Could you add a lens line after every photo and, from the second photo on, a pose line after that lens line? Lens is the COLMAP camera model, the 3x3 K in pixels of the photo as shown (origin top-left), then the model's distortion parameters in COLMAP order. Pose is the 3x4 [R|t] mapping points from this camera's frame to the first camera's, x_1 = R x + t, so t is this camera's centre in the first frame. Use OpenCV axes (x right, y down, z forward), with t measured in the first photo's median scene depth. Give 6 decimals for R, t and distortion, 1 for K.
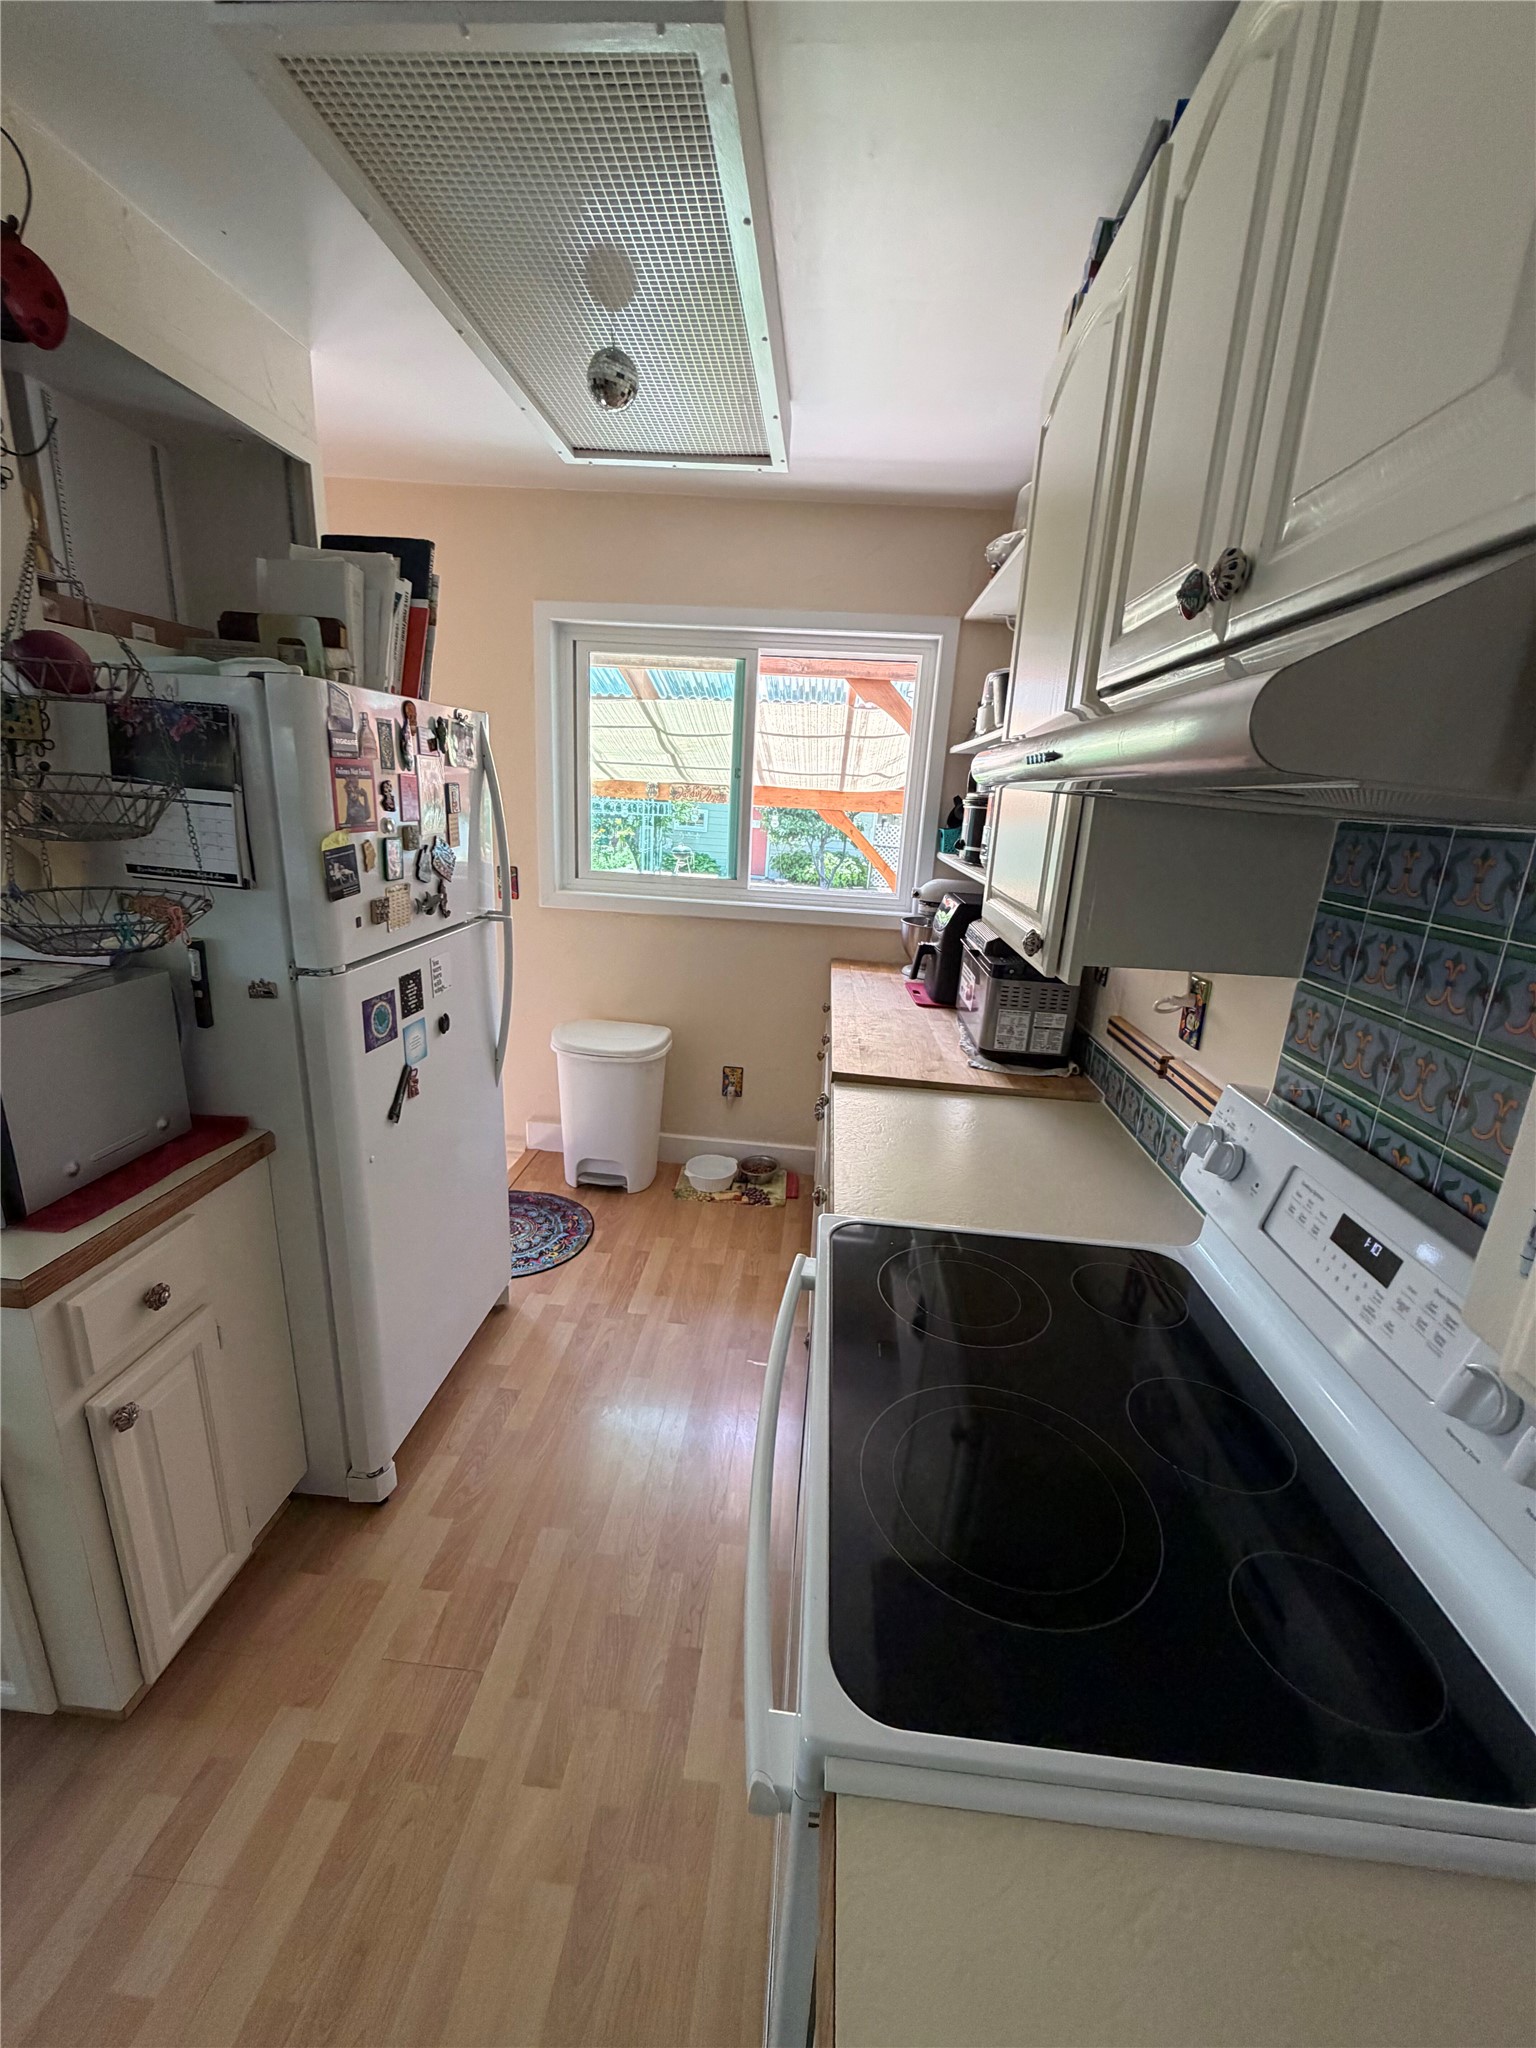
lens RADIAL K [[817.1, 0, 762.4], [0, 817.1, 1013.0], [0, 0, 1]] dist [0.000156, -0.000252]
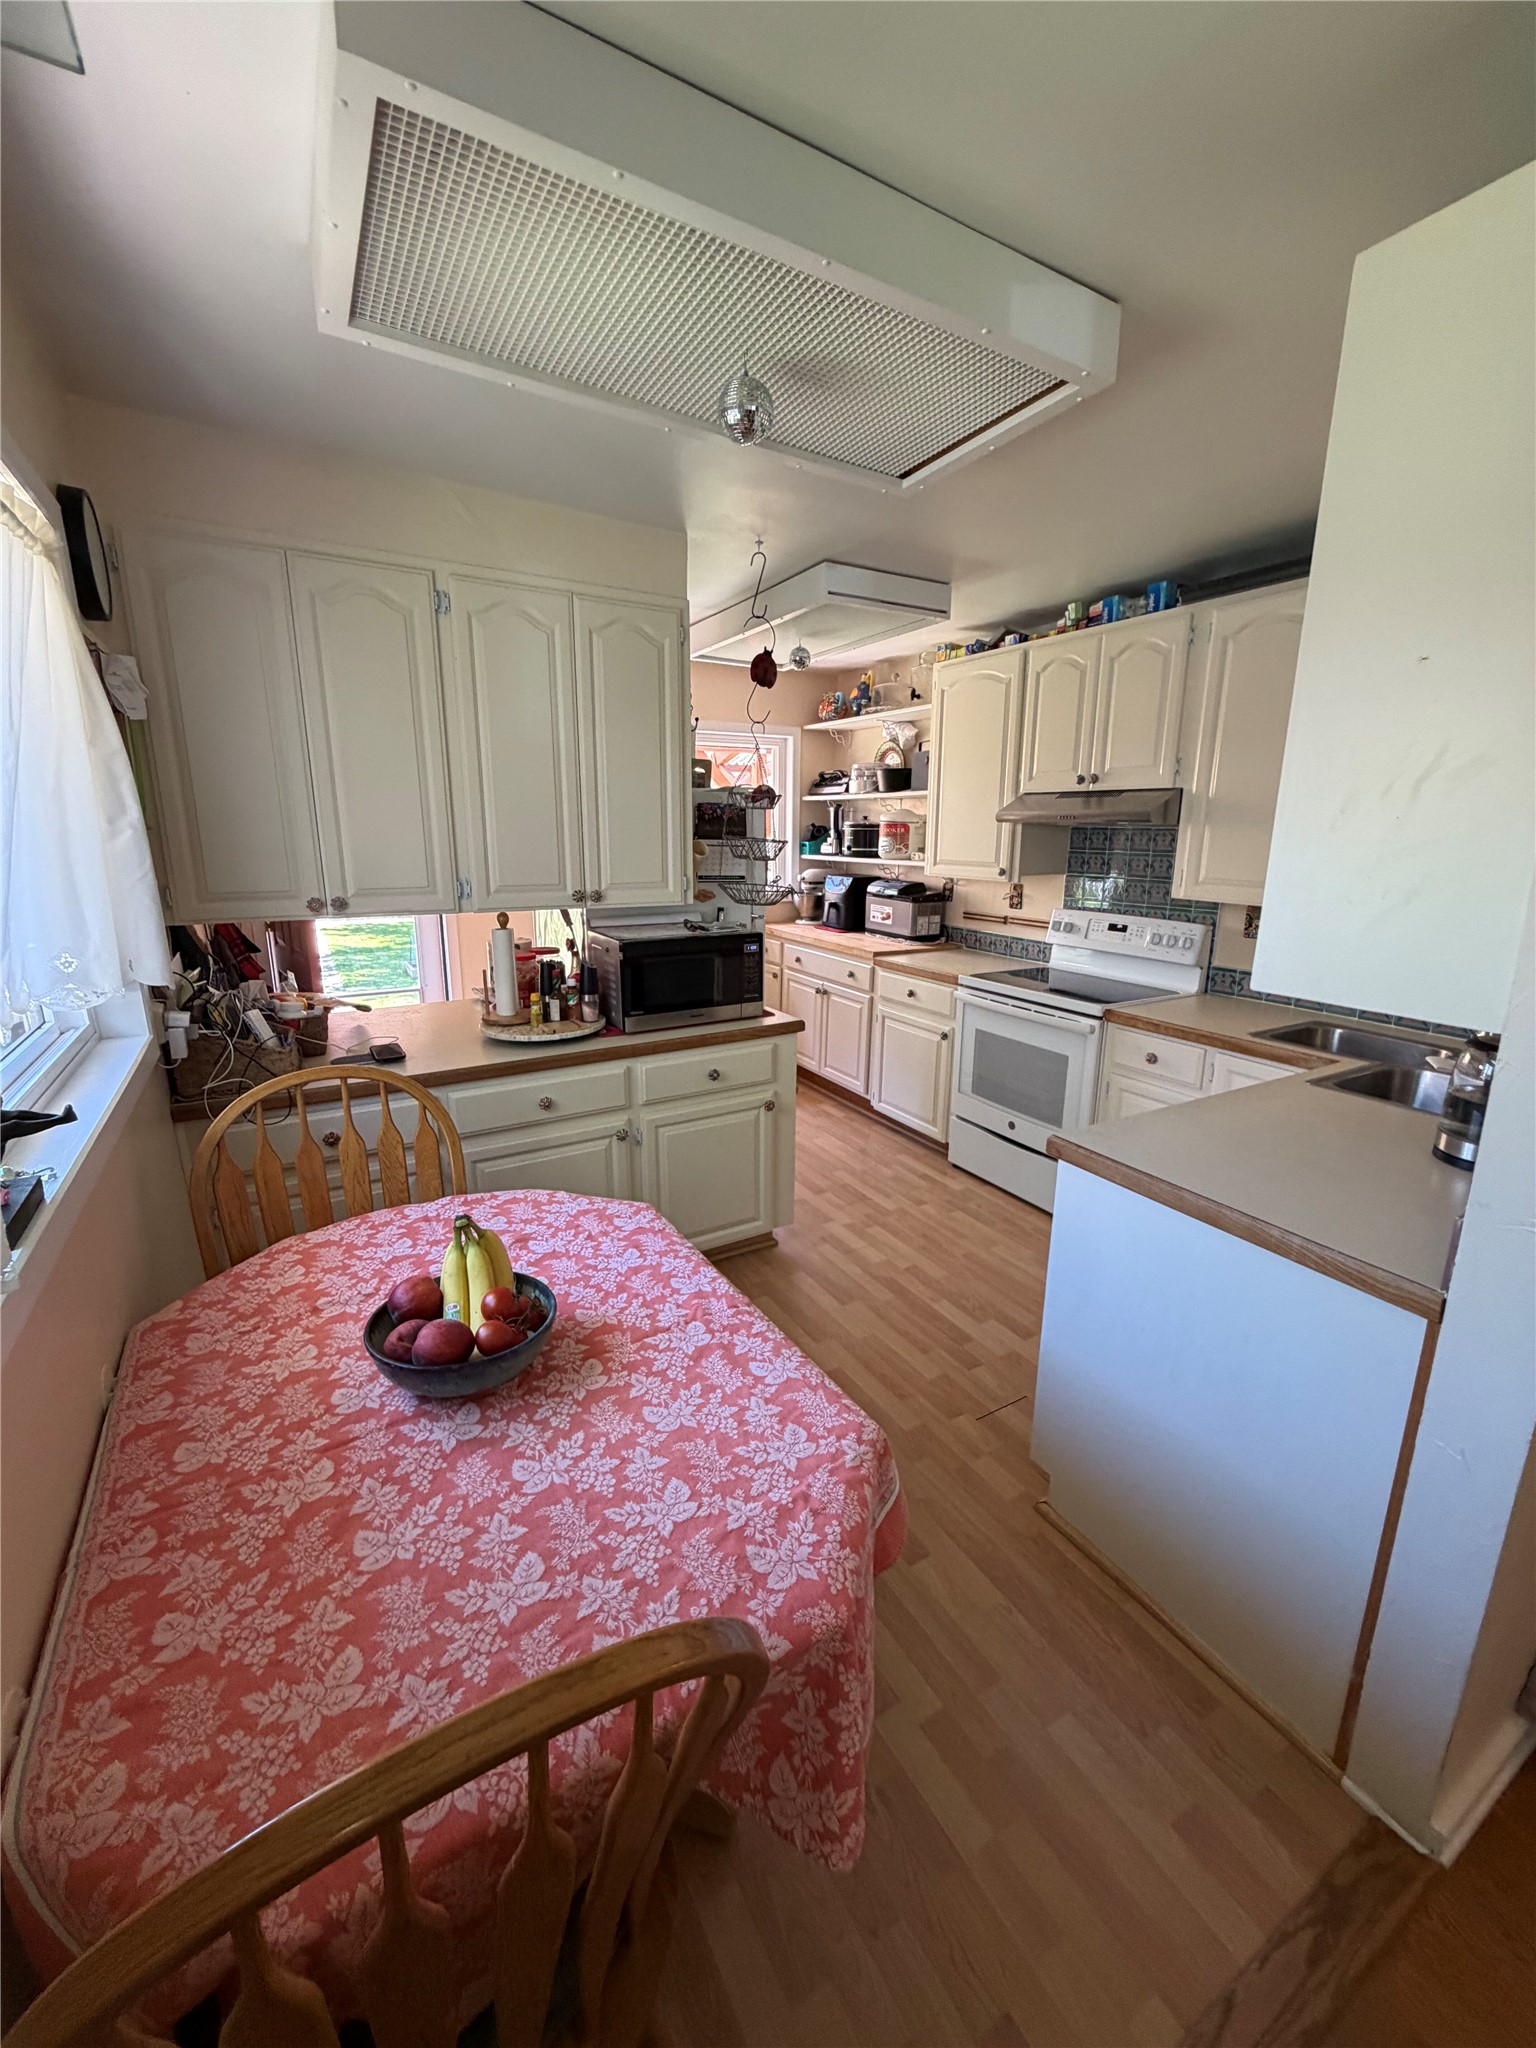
lens RADIAL K [[817.1, 0, 765.5], [0, 817.1, 1024.0], [0, 0, 1]] dist [0.000156, -0.000252]
pose [[0.816766, -0.182863, 0.547224, -1.338518], [0.188180, 0.981012, 0.046949, 0.100246], [-0.545418, 0.064630, 0.835669, -0.639147]]
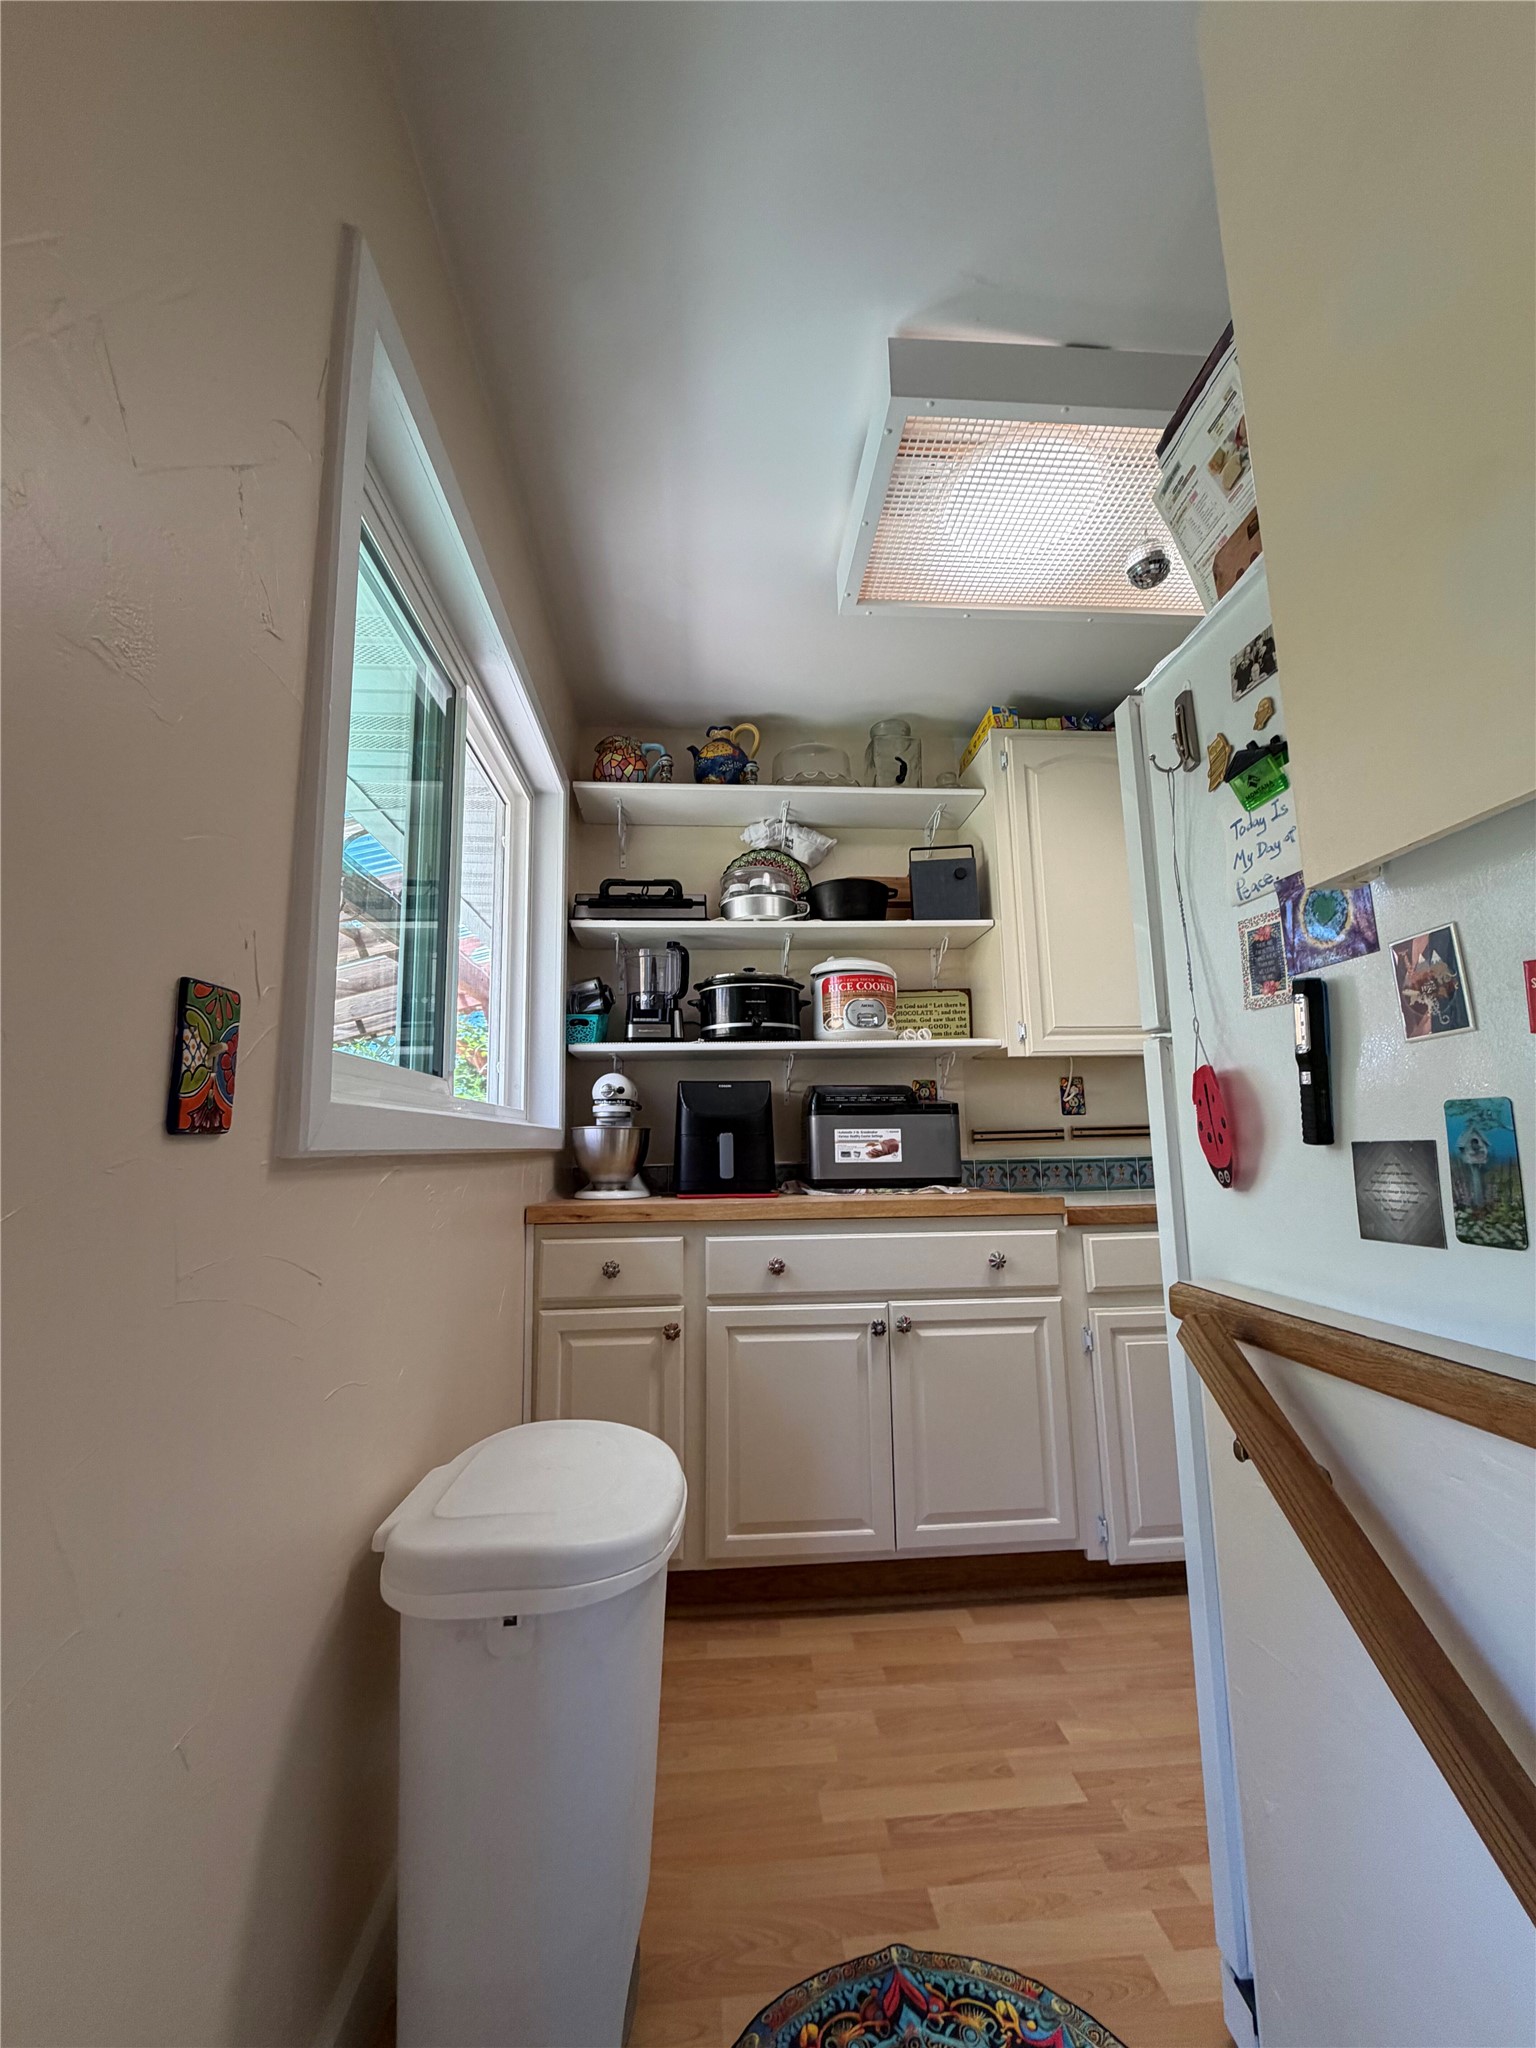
lens RADIAL K [[817.1, 0, 772.9], [0, 817.1, 1022.6], [0, 0, 1]] dist [0.000156, -0.000252]
pose [[-0.164663, 0.092952, 0.981960, -0.868342], [0.272977, 0.960959, -0.045189, -0.191776], [-0.947824, 0.260612, -0.183608, 1.429989]]
